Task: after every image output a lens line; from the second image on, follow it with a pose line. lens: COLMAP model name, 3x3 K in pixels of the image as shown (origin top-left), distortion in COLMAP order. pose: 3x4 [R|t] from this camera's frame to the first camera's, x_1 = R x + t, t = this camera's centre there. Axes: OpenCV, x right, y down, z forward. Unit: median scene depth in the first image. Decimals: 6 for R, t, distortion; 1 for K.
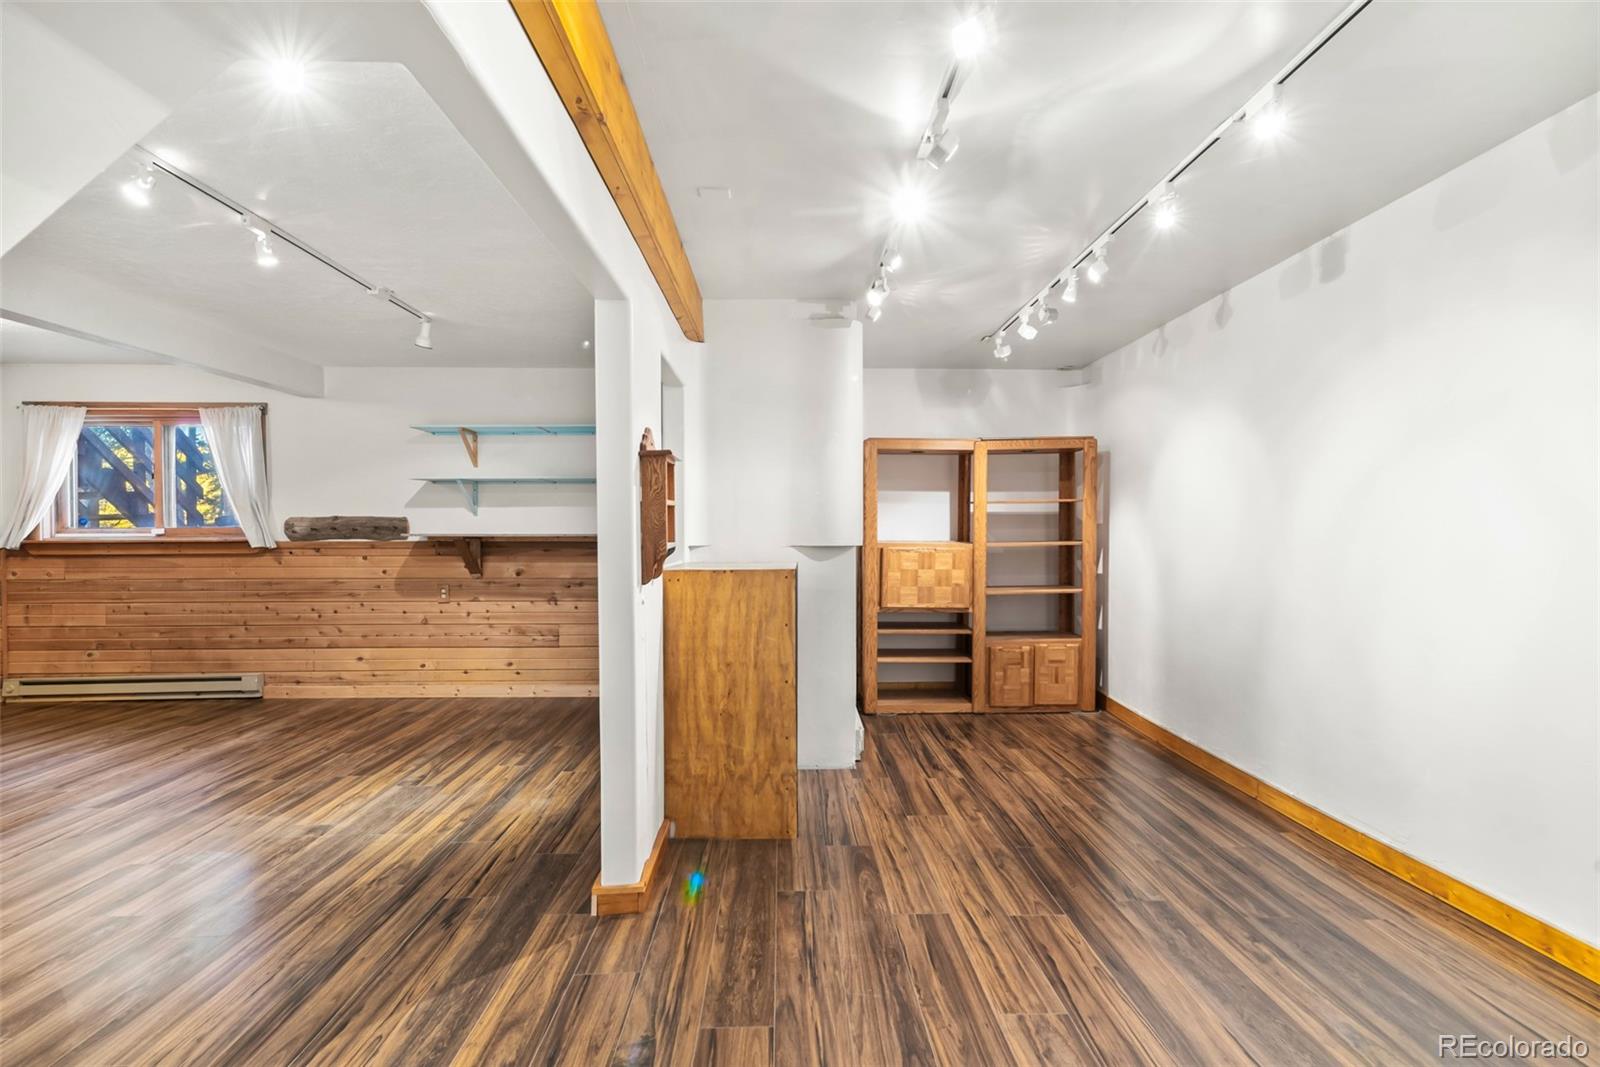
lens RADIAL K [[689.7, 0, 802.8], [0, 689.7, 536.6], [0, 0, 1]] dist [0.000351, 0.000763]
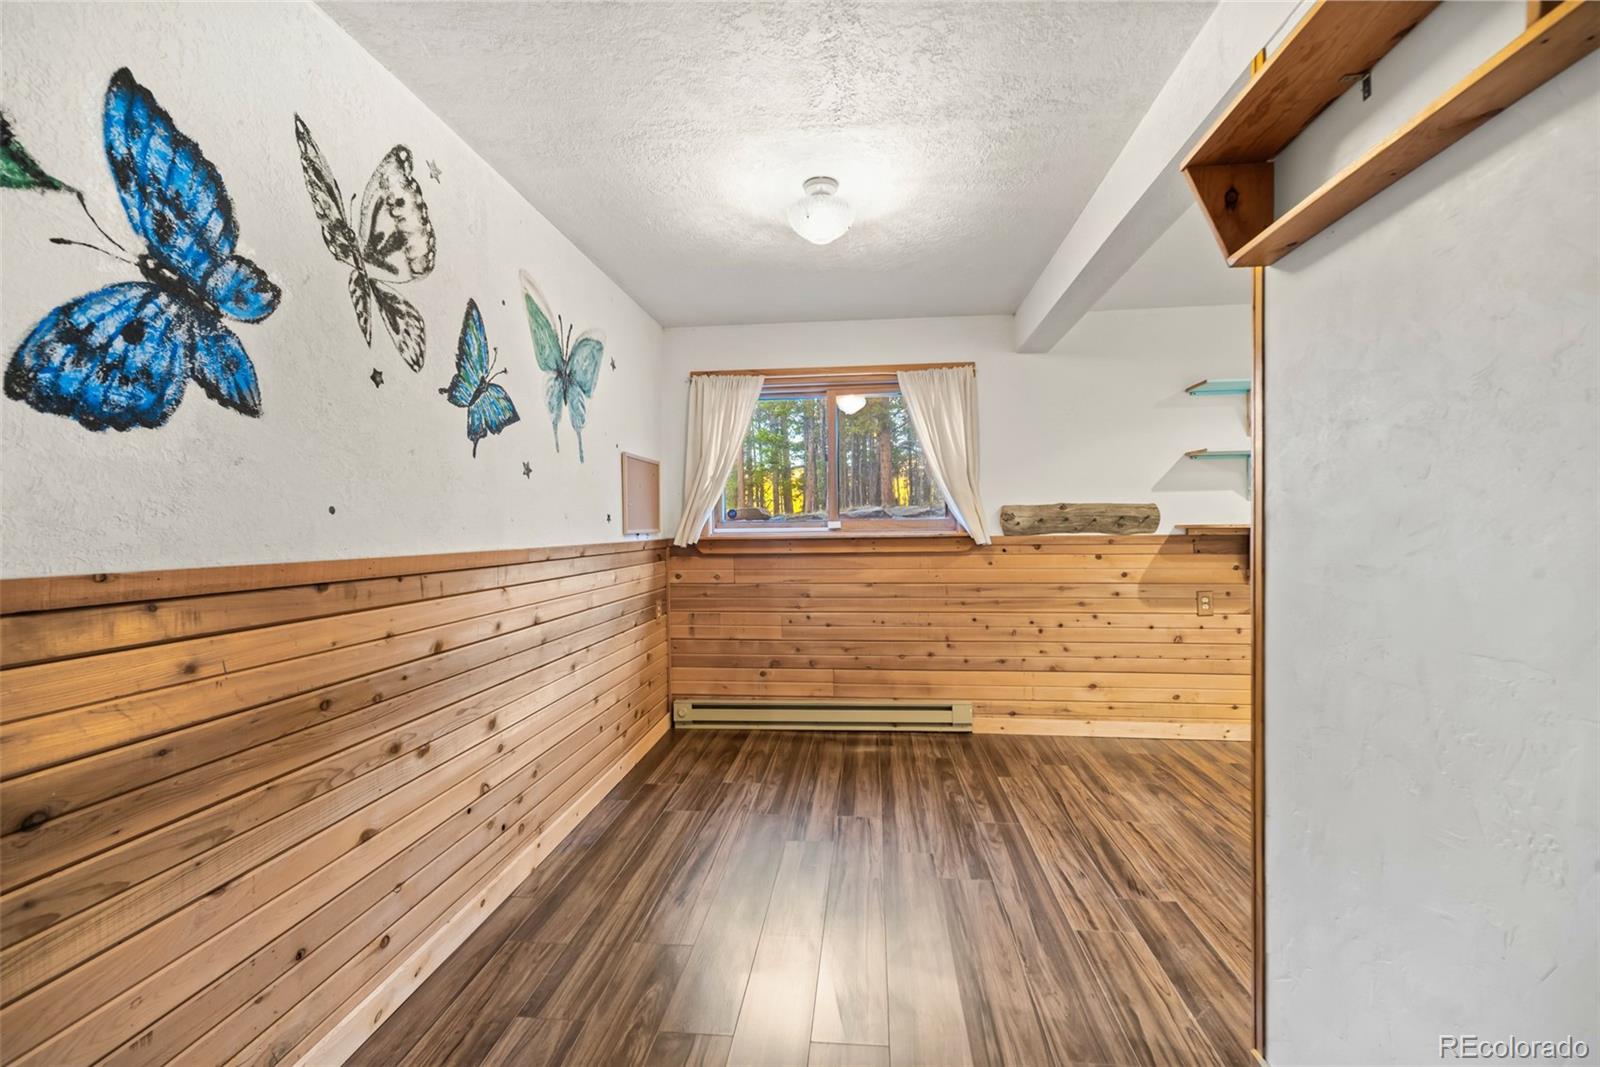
lens RADIAL K [[689.7, 0, 797.7], [0, 689.7, 533.0], [0, 0, 1]] dist [0.000351, 0.000763]
pose [[0.989798, -0.007188, -0.142298, -0.724181], [0.007671, 0.999967, 0.002849, -0.000544], [0.142273, -0.003911, 0.989820, 0.152768]]
